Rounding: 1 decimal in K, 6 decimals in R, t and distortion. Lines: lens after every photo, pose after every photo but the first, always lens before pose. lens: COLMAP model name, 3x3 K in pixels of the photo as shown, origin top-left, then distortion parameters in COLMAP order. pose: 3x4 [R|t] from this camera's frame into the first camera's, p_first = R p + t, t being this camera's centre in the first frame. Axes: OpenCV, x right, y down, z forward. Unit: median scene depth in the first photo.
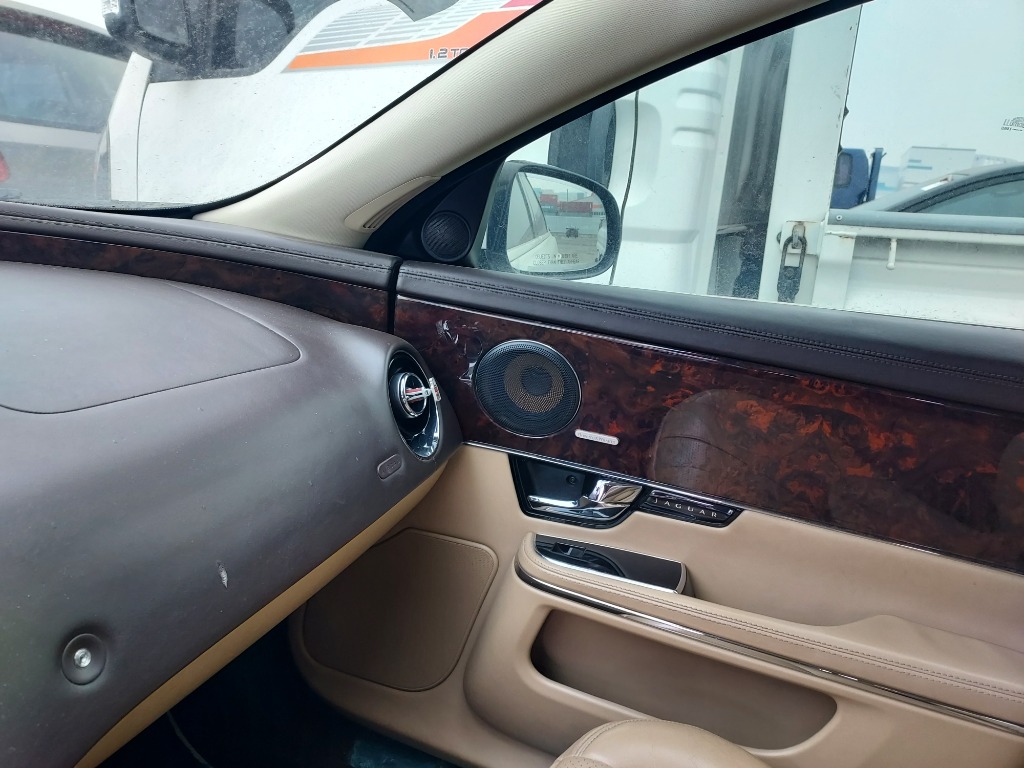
lens RADIAL K [[743.0, 0, 506.1], [0, 743.0, 389.6], [0, 0, 1]] dist [0.037138, -0.027971]
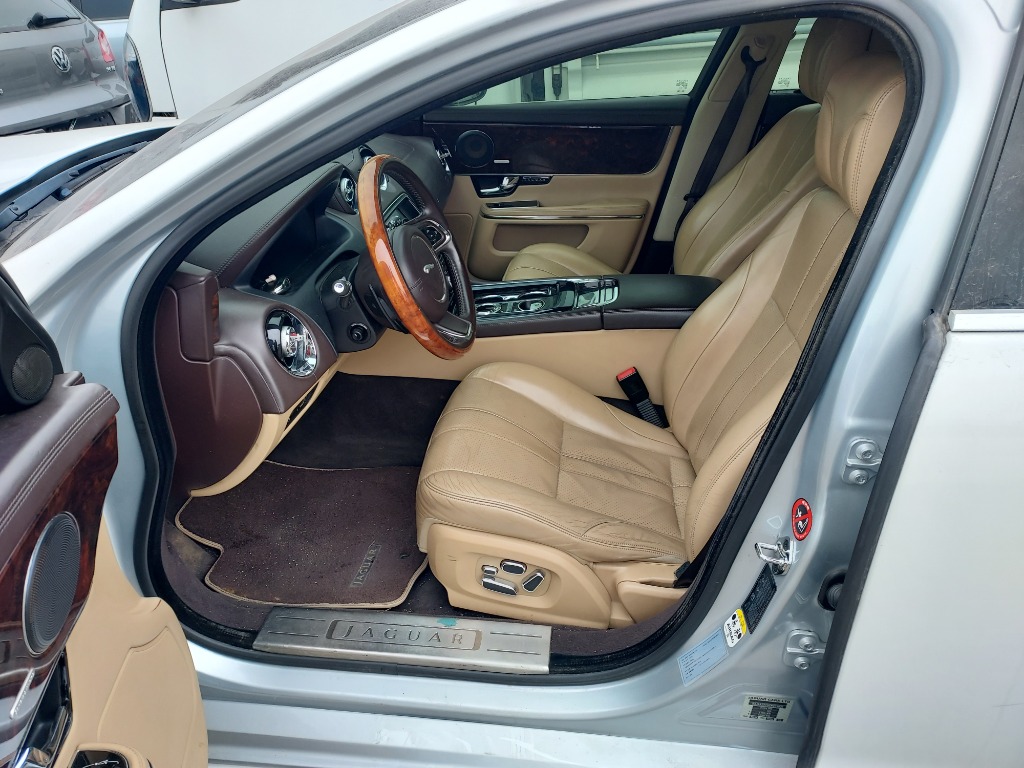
lens RADIAL K [[743.0, 0, 500.6], [0, 743.0, 380.4], [0, 0, 1]] dist [0.037138, -0.027971]
pose [[0.949804, -0.250694, 0.187151, -0.624607], [0.196165, 0.943249, 0.267957, 0.088218], [-0.243705, -0.217794, 0.945079, -1.883387]]
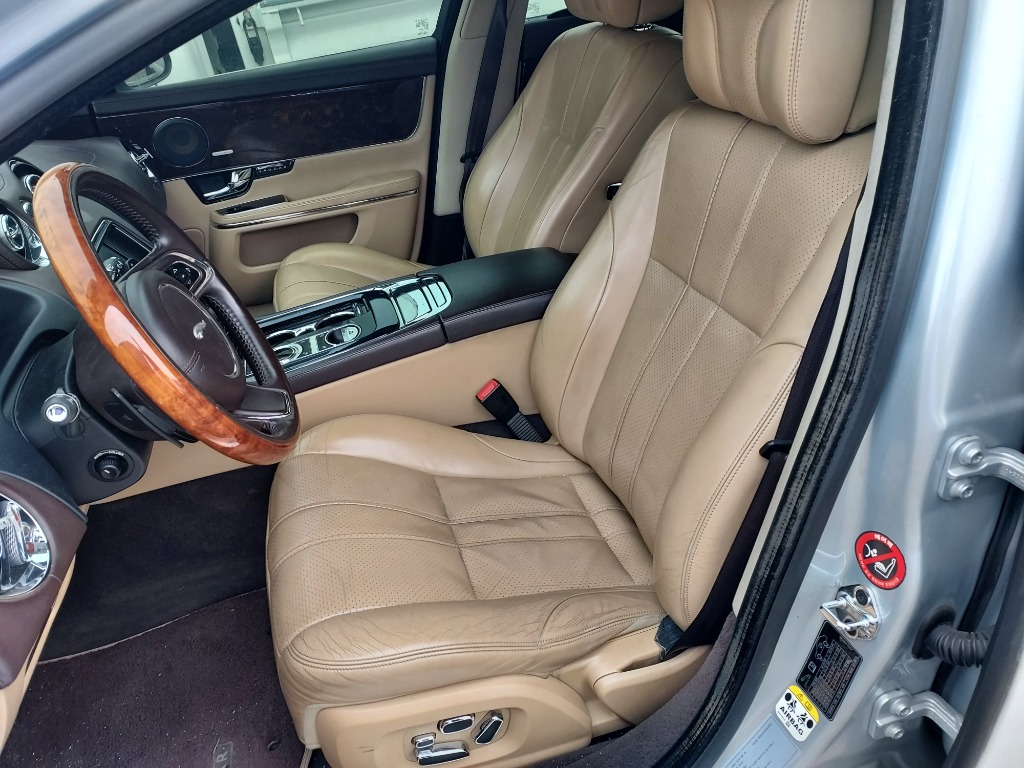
lens RADIAL K [[743.0, 0, 509.5], [0, 743.0, 381.9], [0, 0, 1]] dist [0.037138, -0.027971]
pose [[0.736150, -0.493464, 0.463223, -0.605744], [0.332093, 0.859714, 0.388080, 0.067991], [-0.589743, -0.131852, 0.796755, -1.339980]]
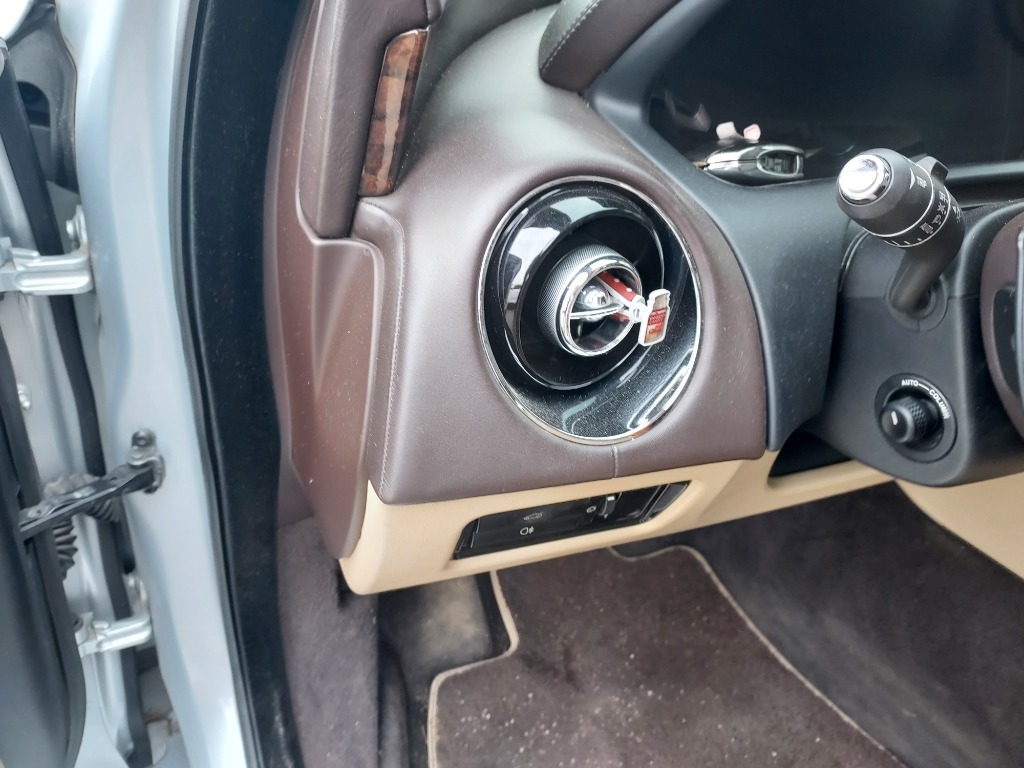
lens RADIAL K [[743.0, 0, 509.6], [0, 743.0, 387.2], [0, 0, 1]] dist [0.037138, -0.027971]
pose [[0.745797, 0.257741, -0.614294, -0.508906], [-0.142729, 0.962531, 0.230568, 0.273772], [0.650704, -0.084279, 0.754640, -0.772829]]
